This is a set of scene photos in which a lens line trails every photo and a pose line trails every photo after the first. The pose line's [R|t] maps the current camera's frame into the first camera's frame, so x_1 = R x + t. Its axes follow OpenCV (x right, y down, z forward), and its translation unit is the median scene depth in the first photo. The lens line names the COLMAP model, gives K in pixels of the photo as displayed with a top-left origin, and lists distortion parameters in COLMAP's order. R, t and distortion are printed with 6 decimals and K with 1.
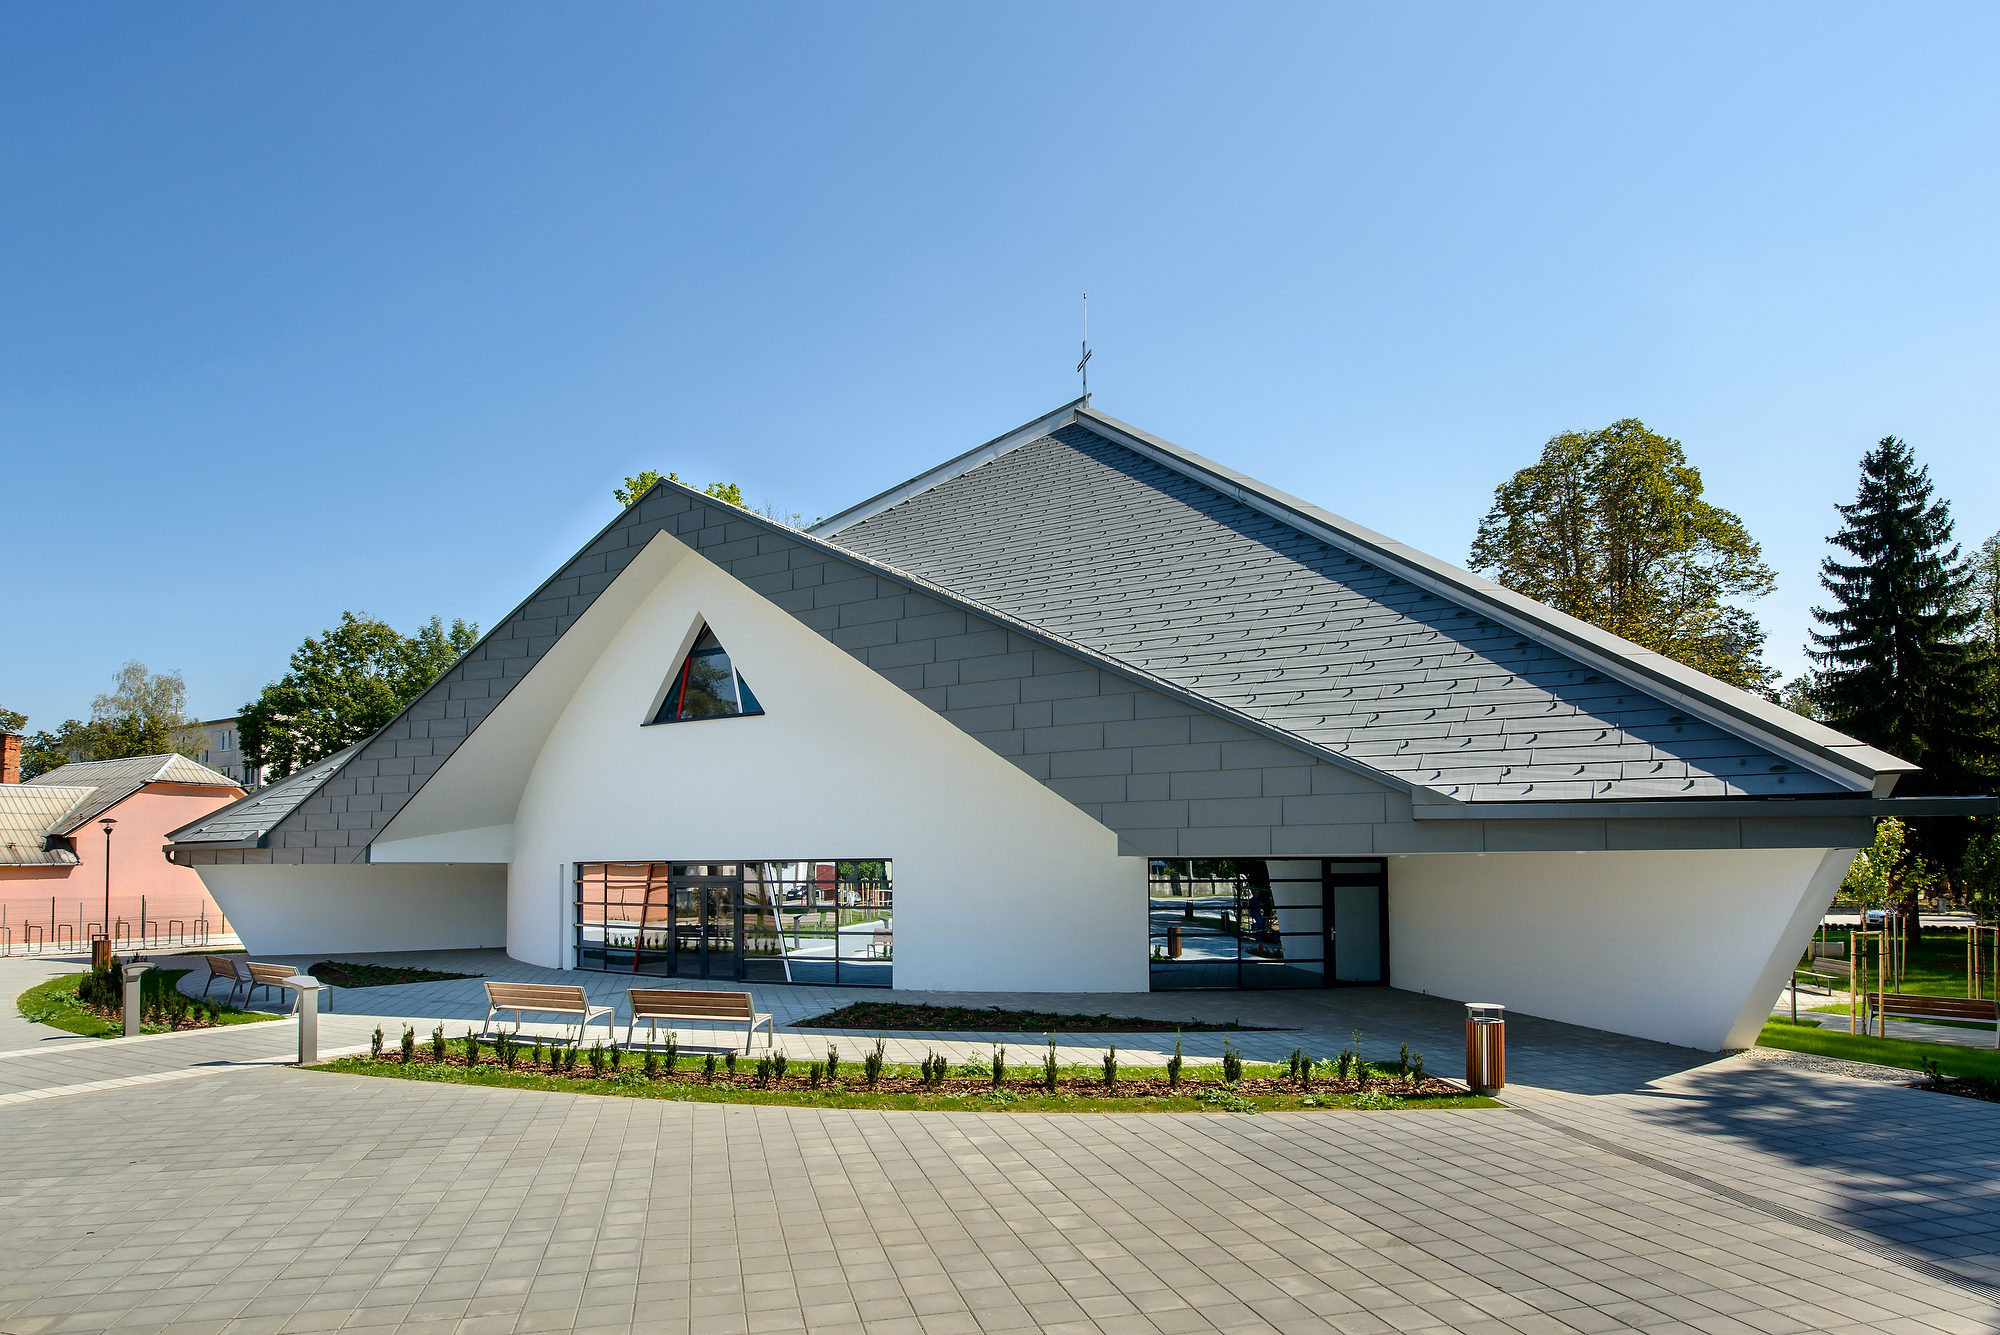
lens RADIAL K [[1157.5, 0, 1011.8], [0, 1157.5, 802.0], [0, 0, 1]] dist [0.002906, 0.000313]
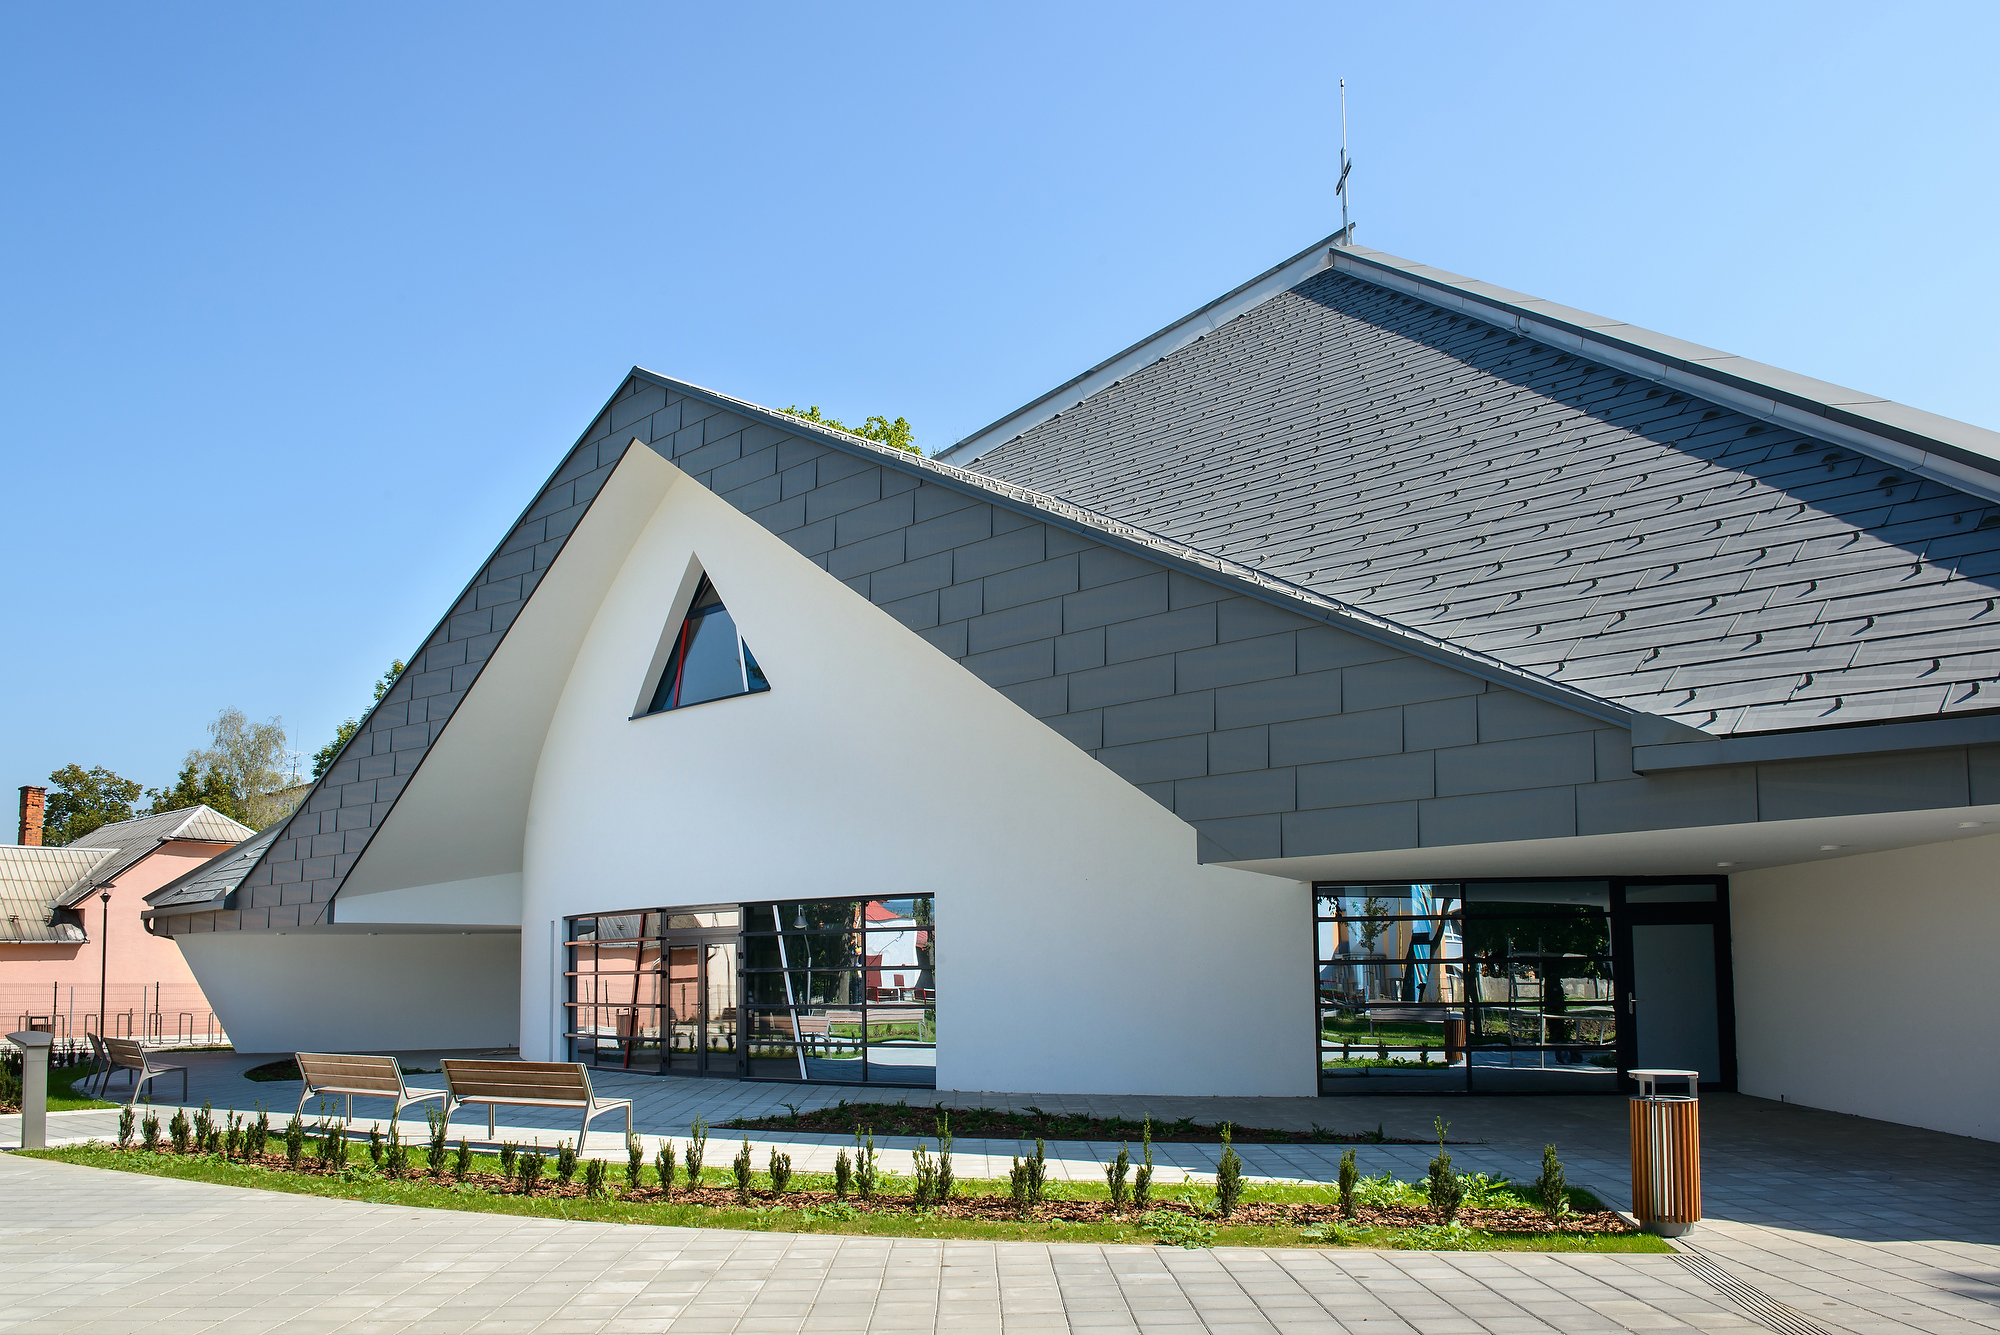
lens RADIAL K [[1641.4, 0, 1001.6], [0, 1641.4, 813.6], [0, 0, 1]] dist [-0.029229, 0.006631]
pose [[0.971149, -0.027318, -0.236902, 0.143845], [0.017832, 0.998955, -0.042092, 0.039806], [0.237804, 0.036653, 0.970621, 0.084253]]
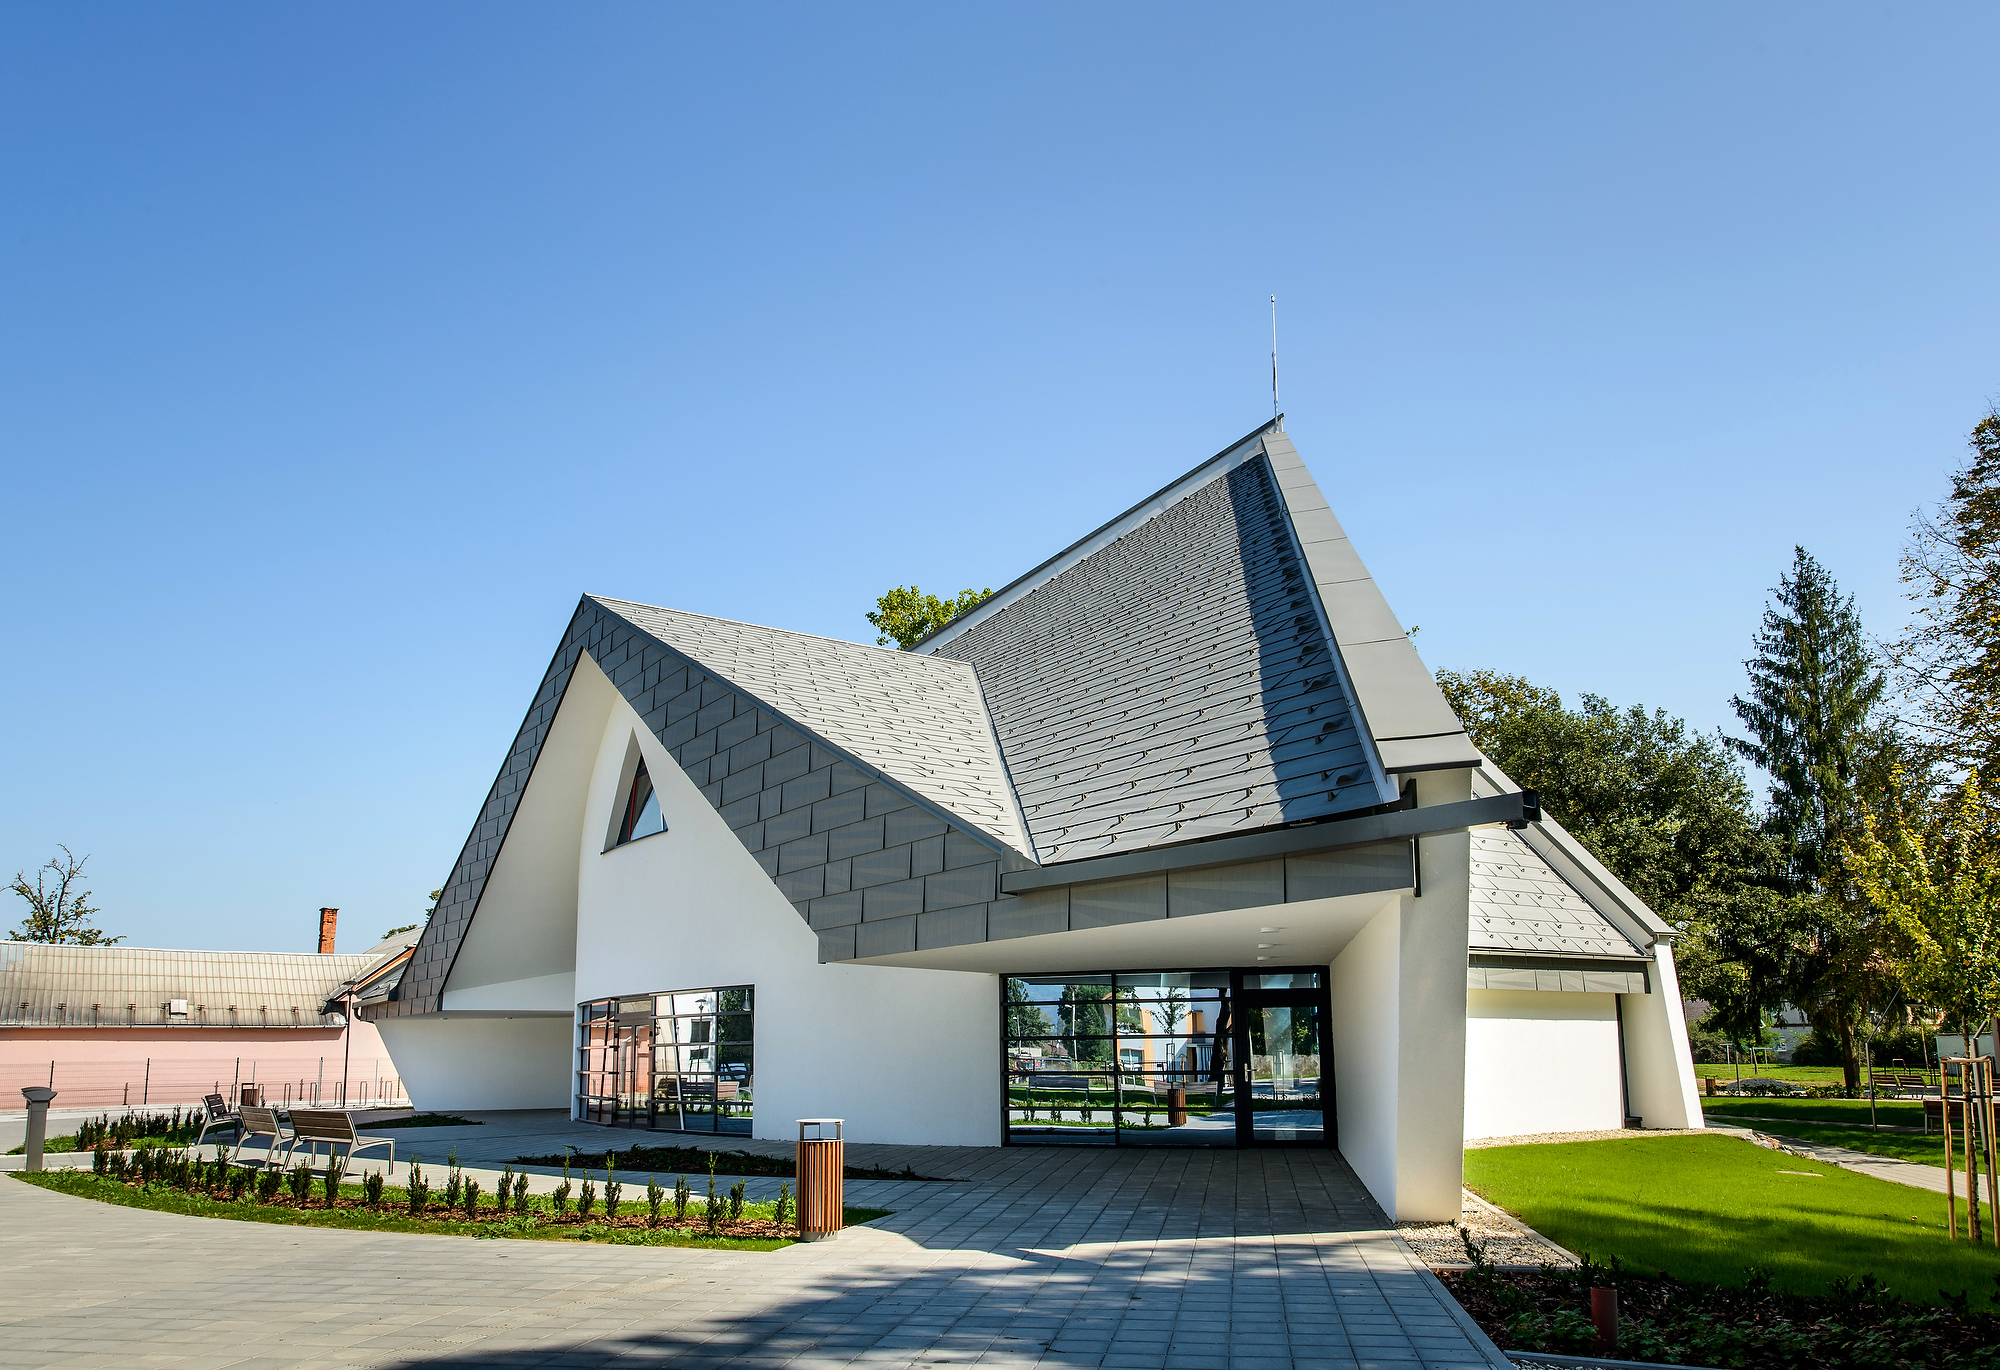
lens RADIAL K [[1430.6, 0, 958.5], [0, 1430.6, 793.7], [0, 0, 1]] dist [0.023476, -0.000569]
pose [[0.901274, -0.079171, -0.425954, 0.453709], [0.026579, 0.991414, -0.128034, 0.043934], [0.432433, 0.104073, 0.895640, 0.085110]]
